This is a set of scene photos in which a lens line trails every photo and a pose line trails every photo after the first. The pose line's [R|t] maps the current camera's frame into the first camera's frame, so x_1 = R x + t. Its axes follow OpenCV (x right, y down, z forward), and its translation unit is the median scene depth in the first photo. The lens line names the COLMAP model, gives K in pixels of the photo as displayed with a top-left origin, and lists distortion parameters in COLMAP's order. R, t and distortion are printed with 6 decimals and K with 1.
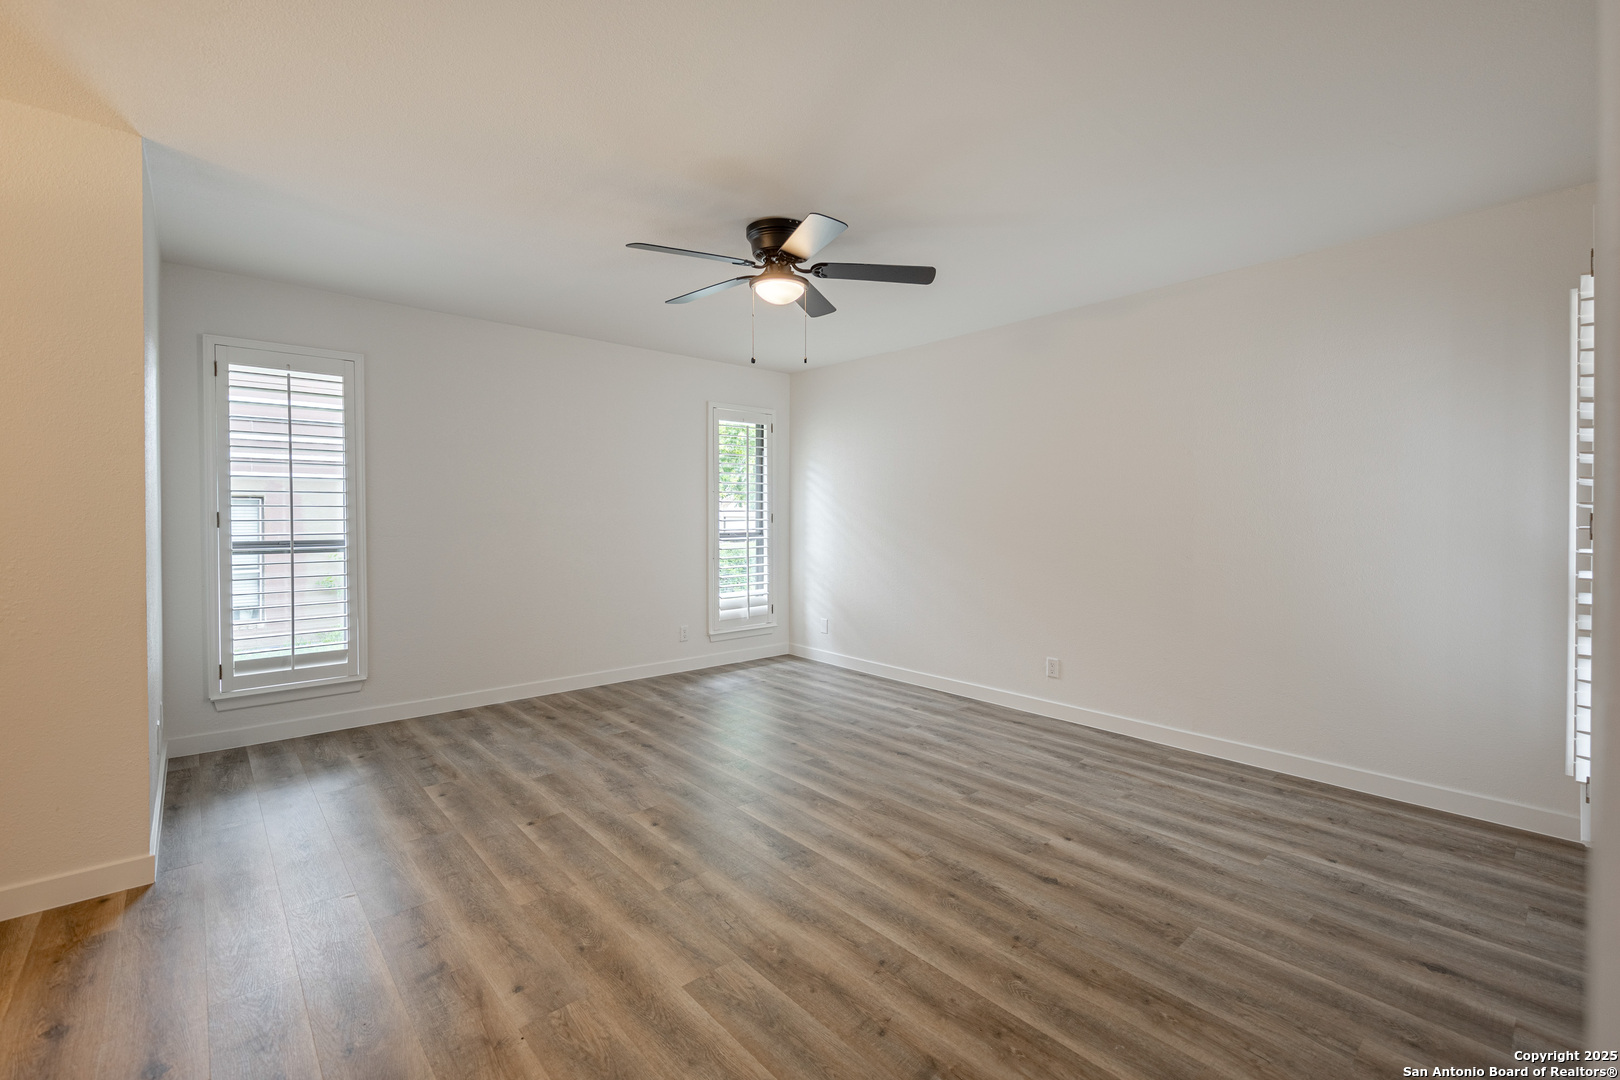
lens RADIAL K [[694.7, 0, 806.8], [0, 694.7, 525.2], [0, 0, 1]] dist [0.013924, -0.007975]
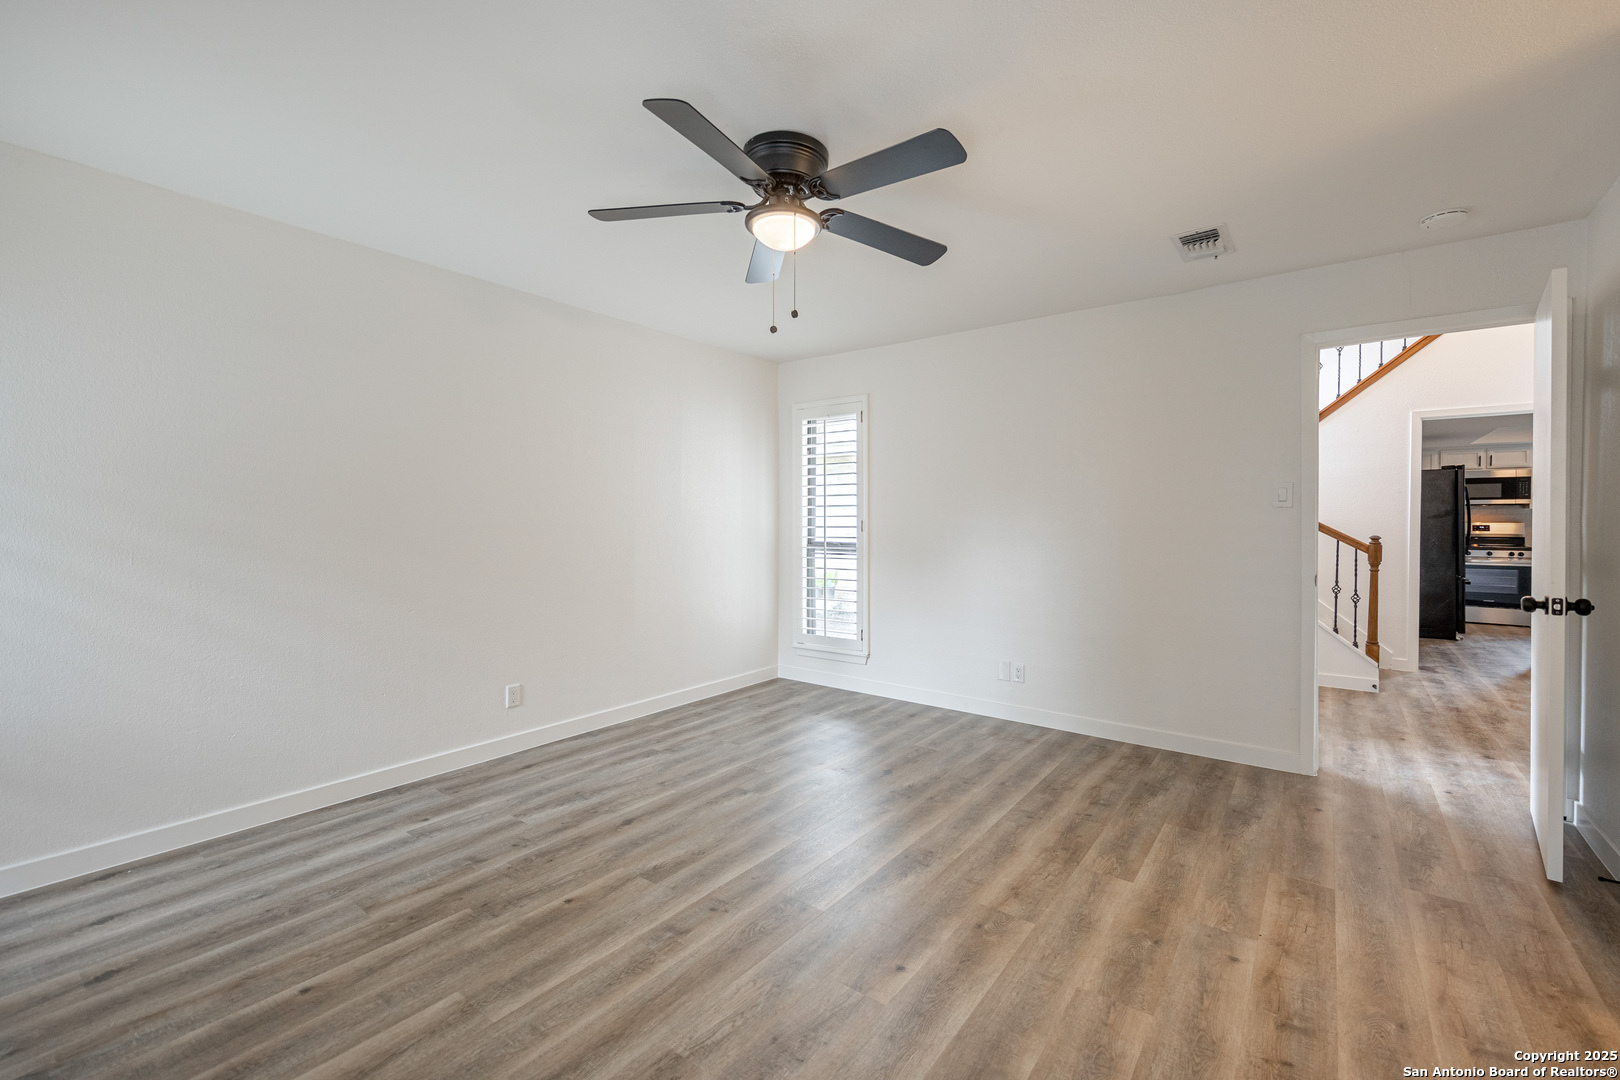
lens RADIAL K [[694.7, 0, 806.8], [0, 694.7, 525.2], [0, 0, 1]] dist [0.013924, -0.007975]
pose [[-0.208104, -0.009493, 0.978061, -0.856950], [0.012920, 0.999839, 0.012453, -0.026370], [-0.978021, 0.015228, -0.207947, 1.197021]]
